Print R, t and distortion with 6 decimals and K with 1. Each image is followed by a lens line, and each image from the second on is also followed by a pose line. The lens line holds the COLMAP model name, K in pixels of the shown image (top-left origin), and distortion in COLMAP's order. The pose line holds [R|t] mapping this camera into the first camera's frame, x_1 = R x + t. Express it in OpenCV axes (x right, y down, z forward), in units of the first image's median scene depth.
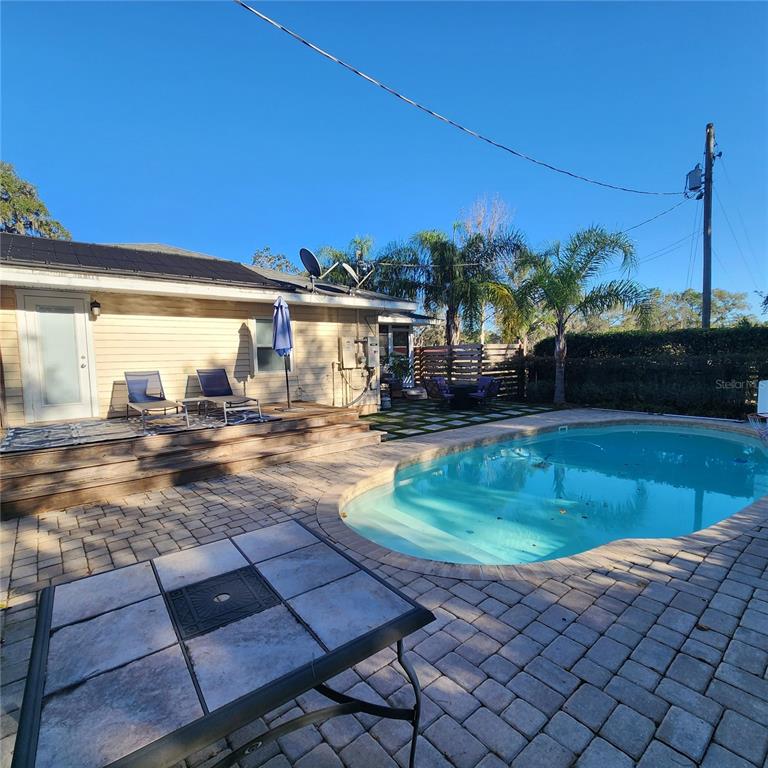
lens RADIAL K [[414.5, 0, 377.0], [0, 414.5, 387.4], [0, 0, 1]] dist [0.004412, -0.003379]
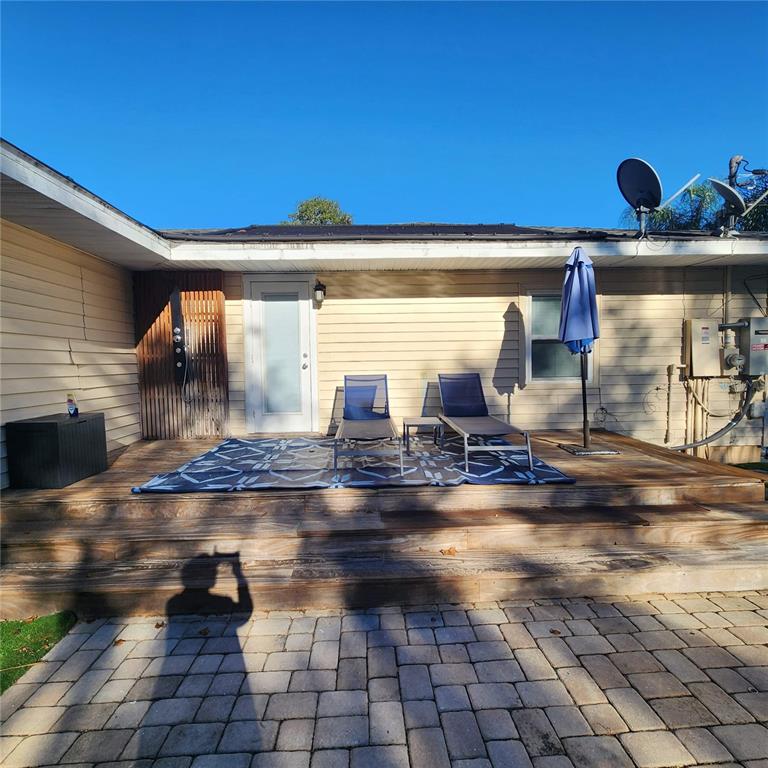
lens RADIAL K [[414.5, 0, 374.6], [0, 414.5, 384.5], [0, 0, 1]] dist [0.004412, -0.003379]
pose [[0.797995, 0.042062, -0.601195, -0.120168], [-0.047194, 0.998859, 0.007242, -0.027606], [0.600813, 0.022594, 0.799070, 0.432885]]
